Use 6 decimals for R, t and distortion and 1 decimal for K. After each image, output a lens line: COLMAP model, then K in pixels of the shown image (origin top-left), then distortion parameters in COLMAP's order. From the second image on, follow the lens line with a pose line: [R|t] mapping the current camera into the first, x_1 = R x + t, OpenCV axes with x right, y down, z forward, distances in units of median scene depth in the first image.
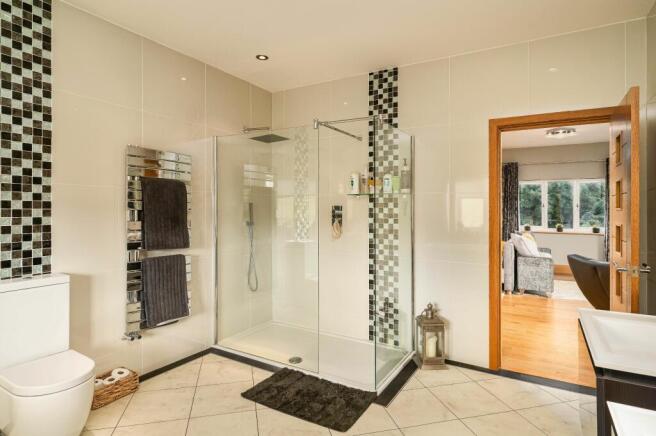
lens RADIAL K [[359.6, 0, 328.3], [0, 359.6, 214.0], [0, 0, 1]] dist [-0.001473, 0.000141]
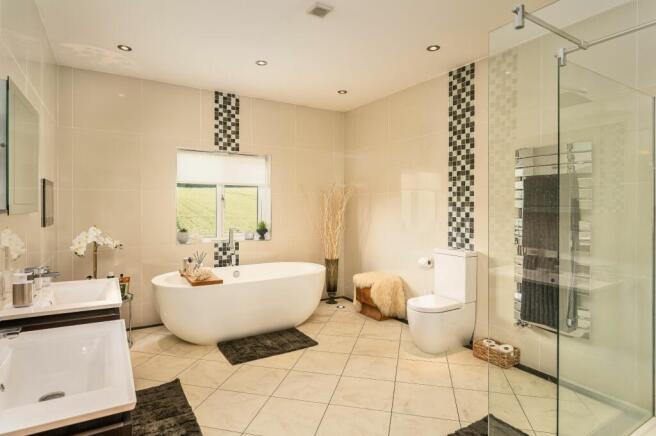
lens RADIAL K [[359.6, 0, 327.9], [0, 359.6, 213.2], [0, 0, 1]] dist [-0.001473, 0.000141]
pose [[-0.459479, 0.013280, -0.888089, 0.827749], [-0.015854, 0.999606, 0.023150, -0.013046], [0.888047, 0.024717, -0.459087, 1.179627]]
